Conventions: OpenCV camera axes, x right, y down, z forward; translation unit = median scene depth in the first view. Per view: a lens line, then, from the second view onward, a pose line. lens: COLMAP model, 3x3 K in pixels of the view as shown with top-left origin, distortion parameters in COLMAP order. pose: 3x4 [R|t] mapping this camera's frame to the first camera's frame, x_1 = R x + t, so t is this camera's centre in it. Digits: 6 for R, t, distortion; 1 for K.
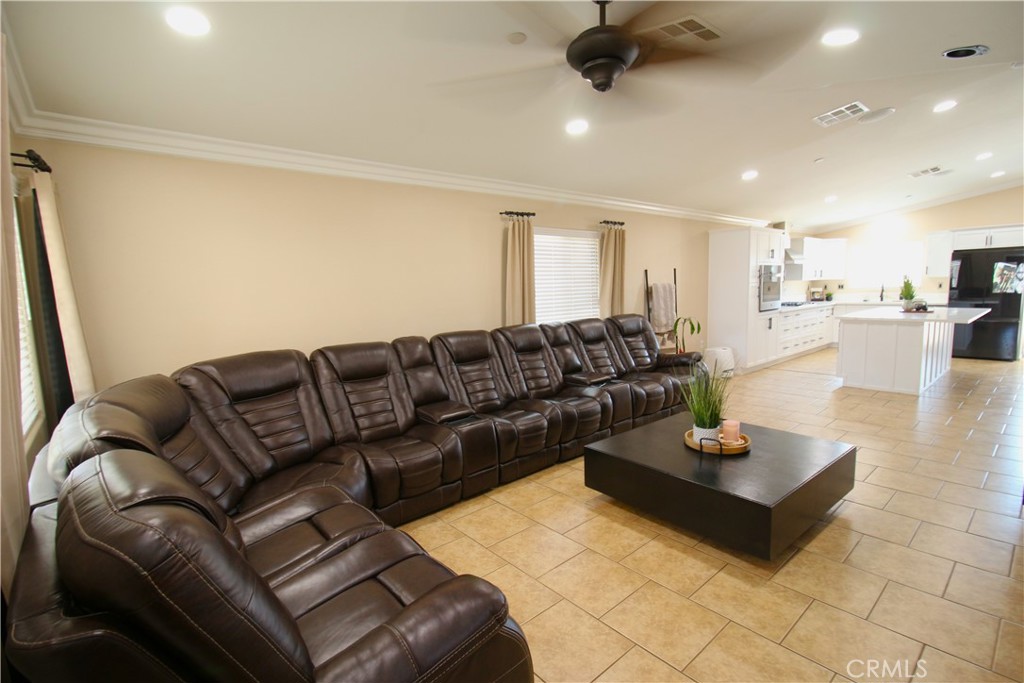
lens RADIAL K [[485.7, 0, 520.1], [0, 485.7, 346.7], [0, 0, 1]] dist [0.001390, -0.012747]
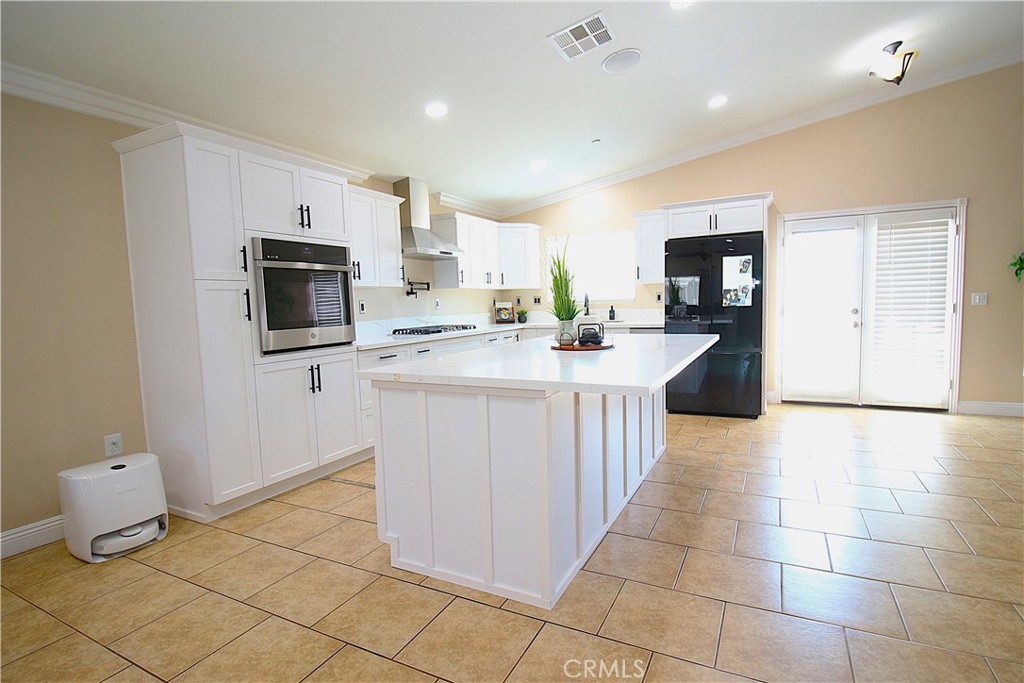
lens RADIAL K [[505.7, 0, 531.7], [0, 505.7, 344.4], [0, 0, 1]] dist [-0.001171, -0.001286]
pose [[0.923050, -0.029318, 0.383561, 0.501570], [0.048727, 0.997971, -0.040981, -0.048805], [-0.381582, 0.056518, 0.922606, 0.492855]]
